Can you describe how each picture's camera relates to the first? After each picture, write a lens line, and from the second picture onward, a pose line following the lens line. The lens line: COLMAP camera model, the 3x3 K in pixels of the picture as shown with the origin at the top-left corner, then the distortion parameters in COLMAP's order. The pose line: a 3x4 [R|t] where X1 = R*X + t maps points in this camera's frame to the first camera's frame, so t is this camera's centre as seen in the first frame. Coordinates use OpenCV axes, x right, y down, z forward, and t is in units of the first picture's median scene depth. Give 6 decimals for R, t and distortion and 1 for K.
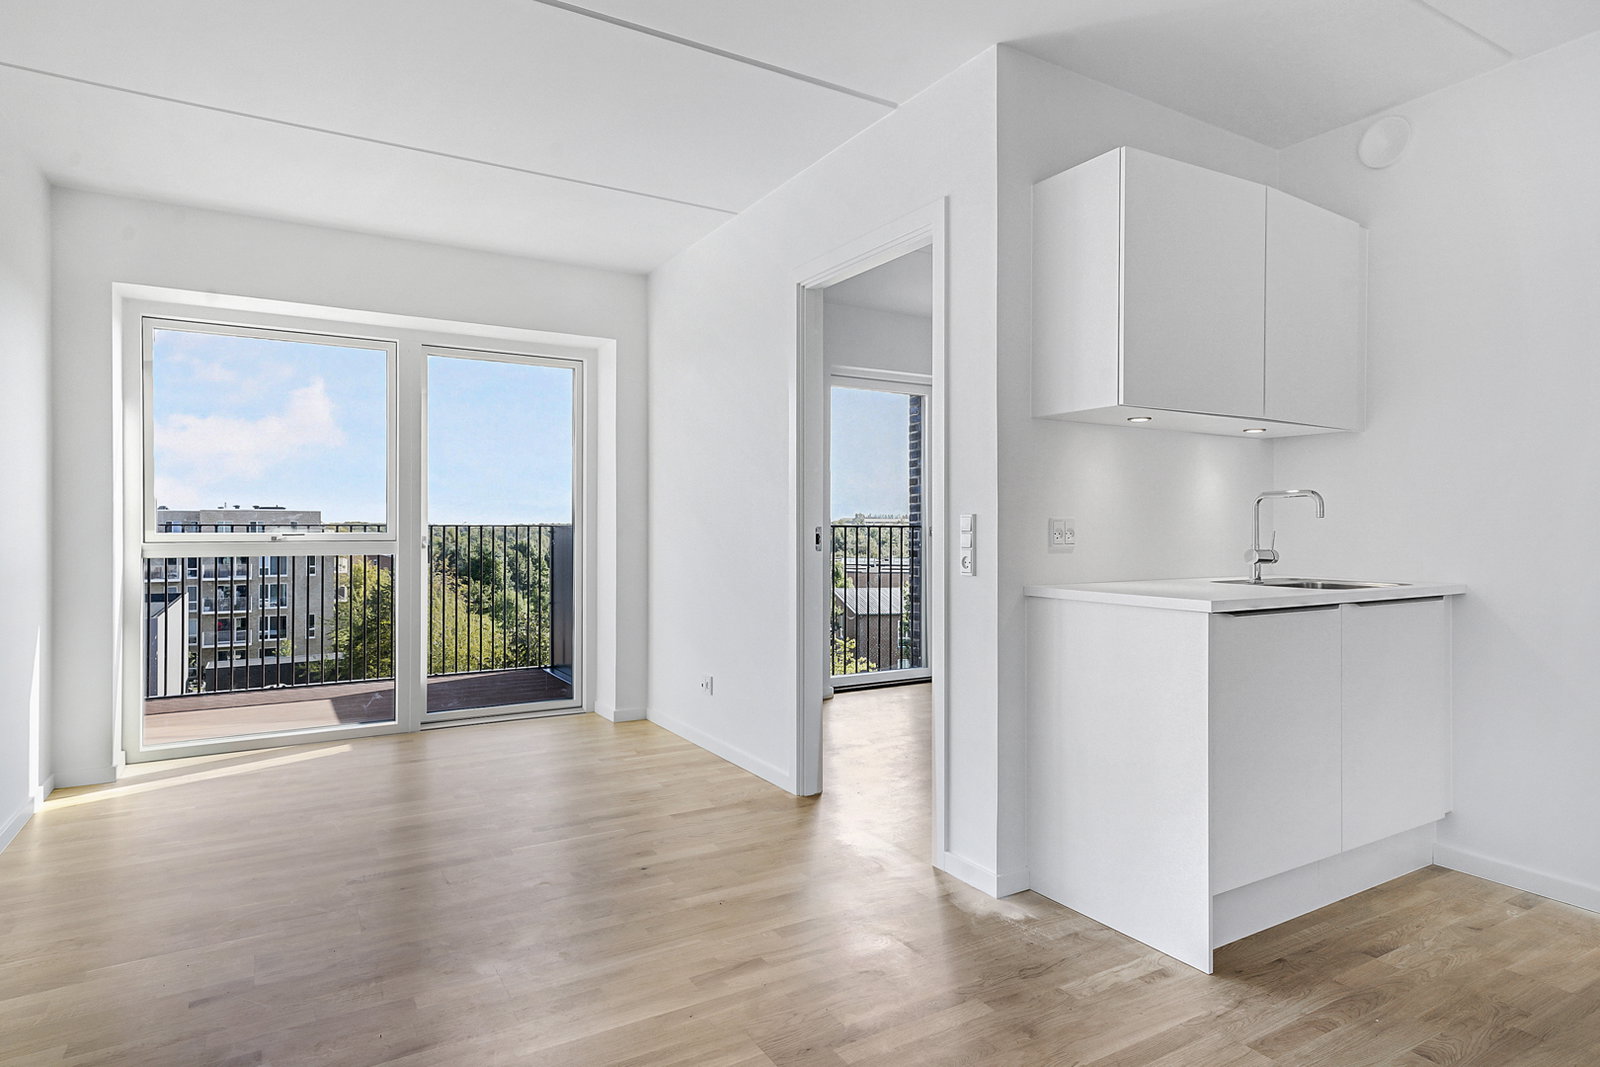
lens RADIAL K [[894.1, 0, 800.0], [0, 894.1, 533.5], [0, 0, 1]] dist [-0.003872, 0.021078]
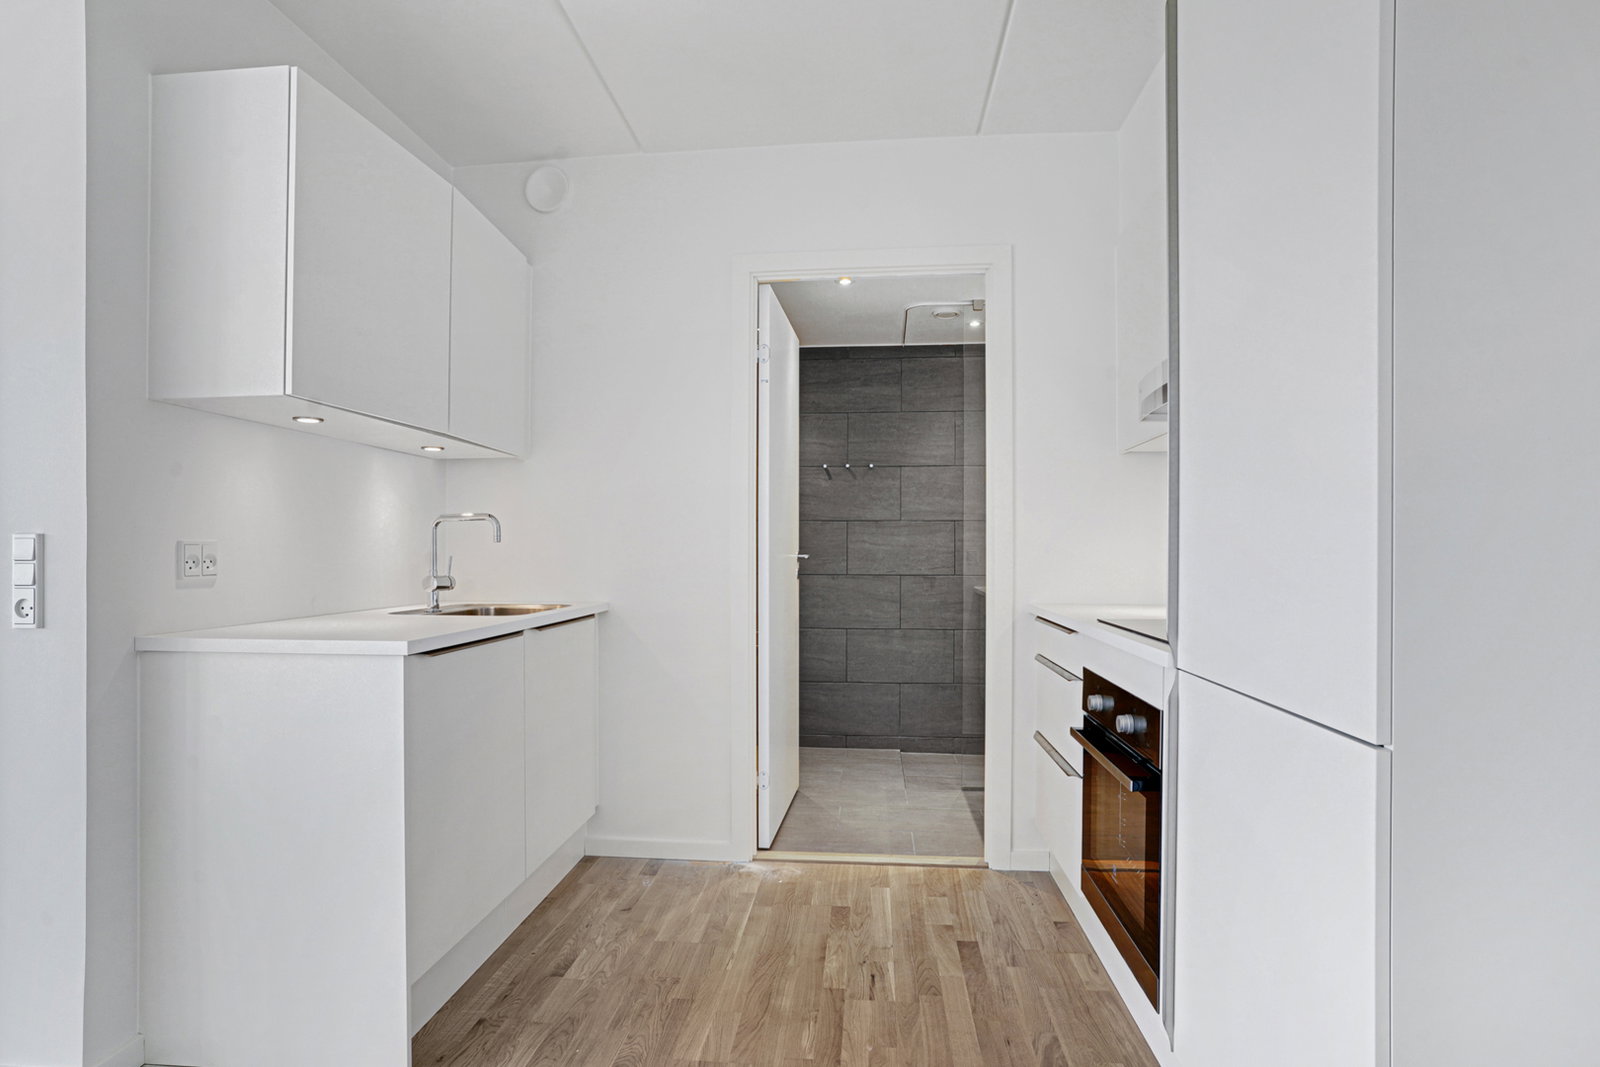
lens RADIAL K [[837.4, 0, 792.1], [0, 837.4, 549.0], [0, 0, 1]] dist [-0.060319, 0.040187]
pose [[0.600320, -0.000597, 0.799760, 0.046600], [0.007747, 0.999957, -0.005069, -0.003439], [-0.799723, 0.009239, 0.600299, 0.203702]]
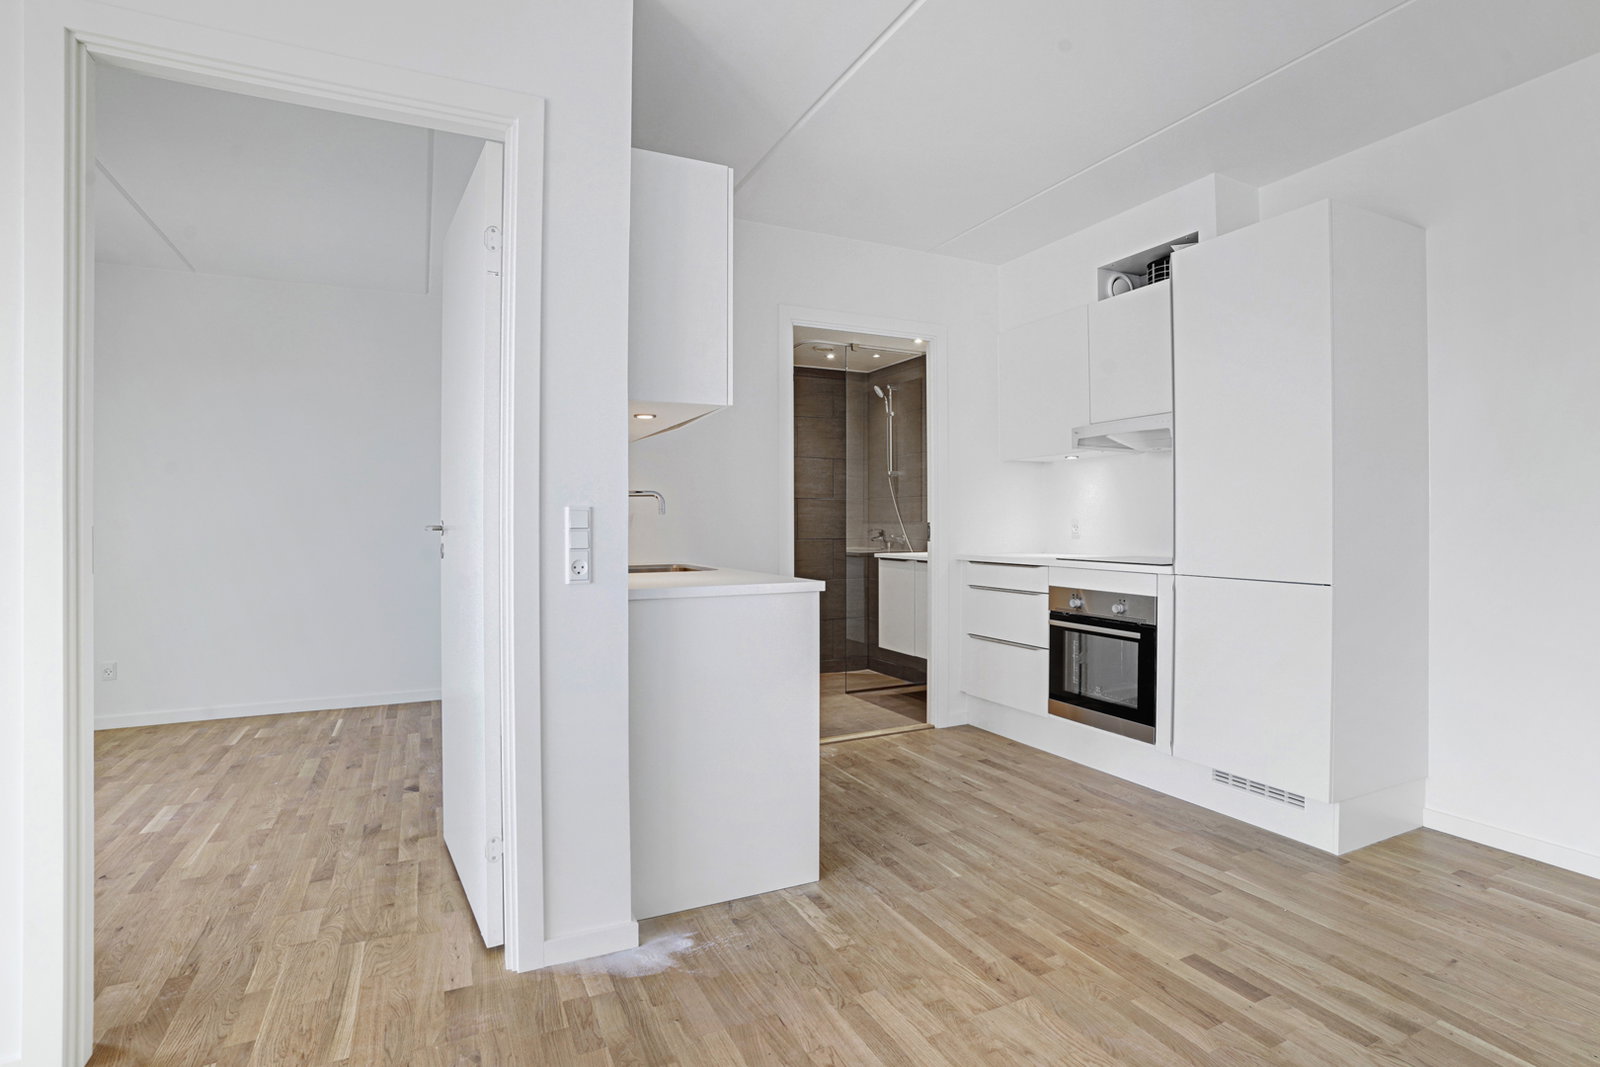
lens RADIAL K [[793.6, 0, 804.8], [0, 793.6, 520.0], [0, 0, 1]] dist [-0.075963, 0.031373]
pose [[0.086364, -0.002056, 0.996262, -0.532226], [0.008351, 0.999964, 0.001340, -0.009700], [-0.996229, 0.008204, 0.086378, 0.780888]]
